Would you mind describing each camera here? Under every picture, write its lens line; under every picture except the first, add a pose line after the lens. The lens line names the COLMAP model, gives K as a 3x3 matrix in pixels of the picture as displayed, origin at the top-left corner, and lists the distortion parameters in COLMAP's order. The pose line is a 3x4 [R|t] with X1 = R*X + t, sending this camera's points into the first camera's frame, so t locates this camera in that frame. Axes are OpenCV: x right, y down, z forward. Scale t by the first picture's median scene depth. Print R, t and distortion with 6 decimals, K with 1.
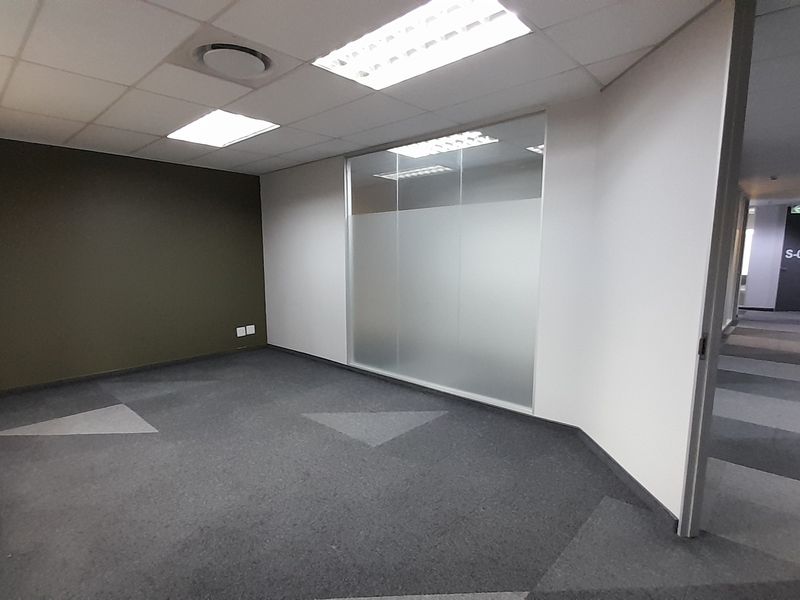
lens RADIAL K [[423.9, 0, 403.6], [0, 423.9, 313.3], [0, 0, 1]] dist [0.020245, -0.016935]
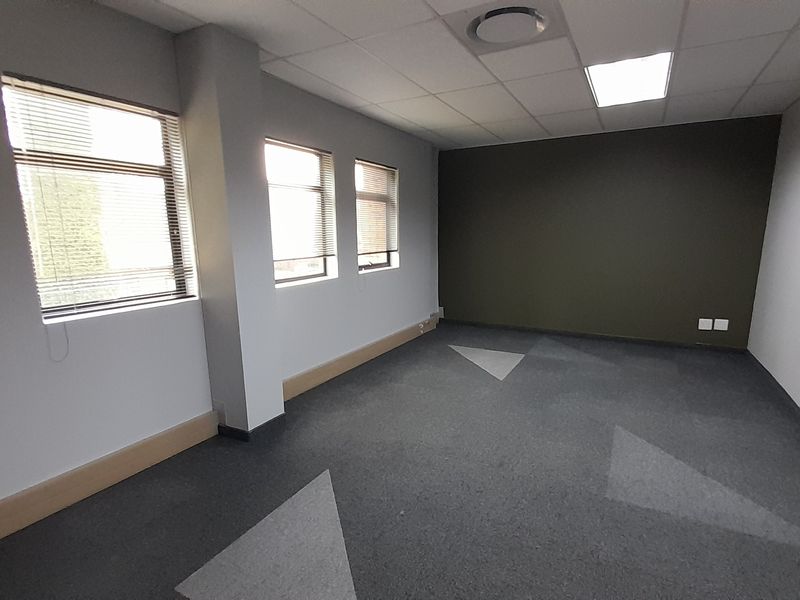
lens RADIAL K [[423.9, 0, 399.5], [0, 423.9, 313.0], [0, 0, 1]] dist [0.020245, -0.016935]
pose [[0.217221, 0.180993, -0.959196, 0.466906], [-0.127610, 0.979491, 0.155924, -0.052002], [0.967745, 0.088533, 0.235863, 0.452326]]
